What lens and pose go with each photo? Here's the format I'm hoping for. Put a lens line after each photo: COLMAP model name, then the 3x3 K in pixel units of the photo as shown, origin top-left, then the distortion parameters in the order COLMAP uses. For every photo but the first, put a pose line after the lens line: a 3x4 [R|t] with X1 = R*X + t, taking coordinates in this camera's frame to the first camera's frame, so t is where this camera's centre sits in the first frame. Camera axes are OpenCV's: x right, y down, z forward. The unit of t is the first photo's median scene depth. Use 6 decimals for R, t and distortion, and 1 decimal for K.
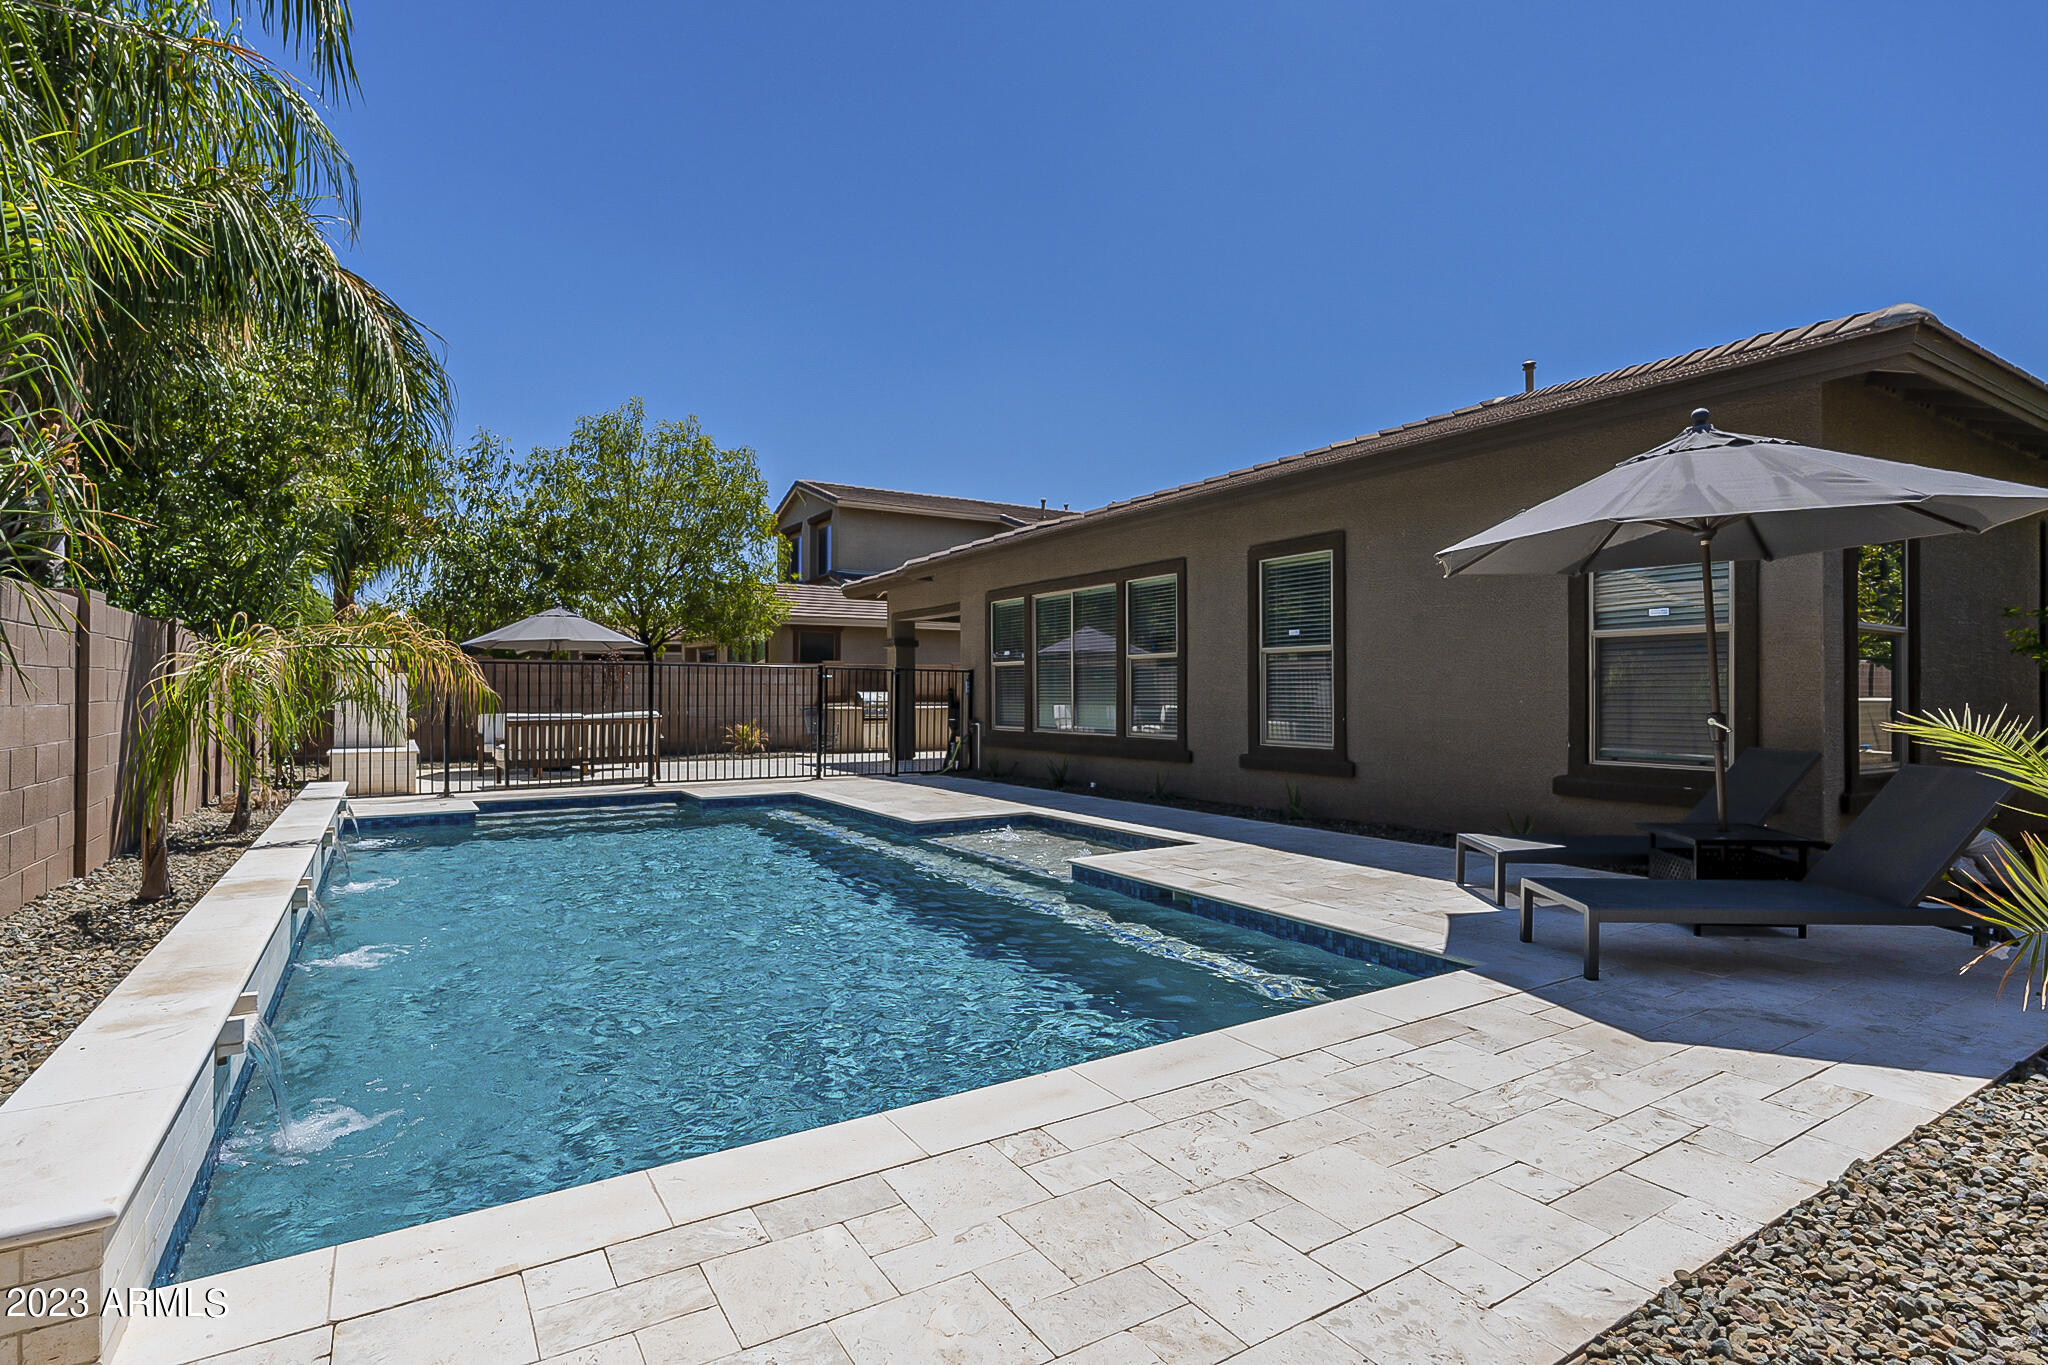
lens RADIAL K [[983.8, 0, 1017.8], [0, 983.8, 686.9], [0, 0, 1]] dist [-0.003526, -0.000450]
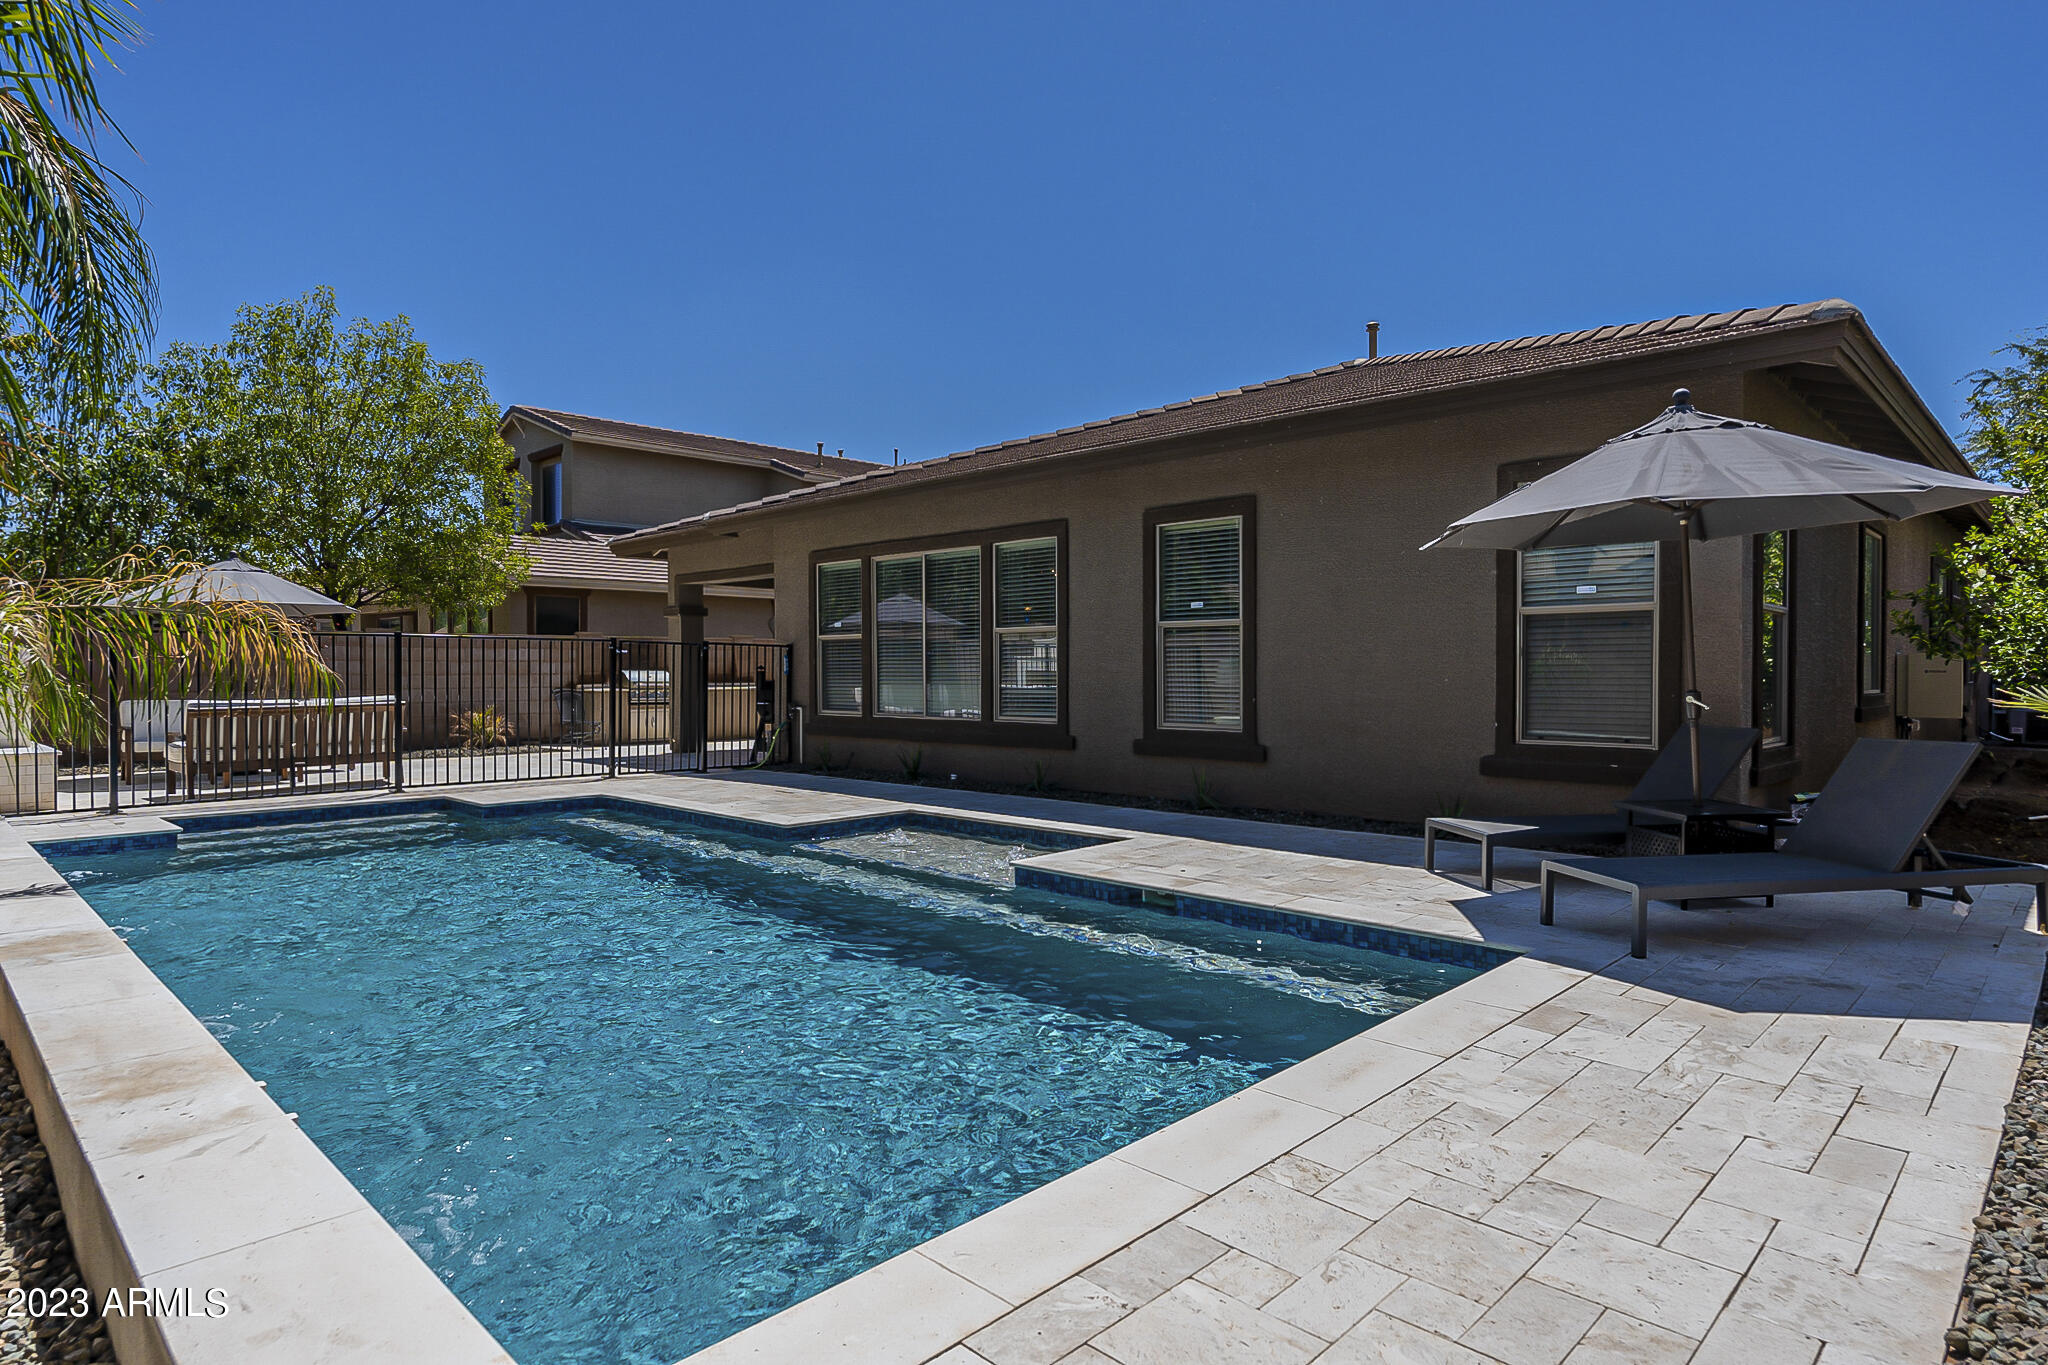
lens RADIAL K [[1132.1, 0, 1031.2], [0, 1132.1, 684.5], [0, 0, 1]] dist [0.000670, -0.003891]
pose [[0.971397, -0.003786, 0.237432, -0.125047], [-0.000483, 0.999839, 0.017916, -0.000368], [-0.237462, -0.017518, 0.971239, 0.013959]]
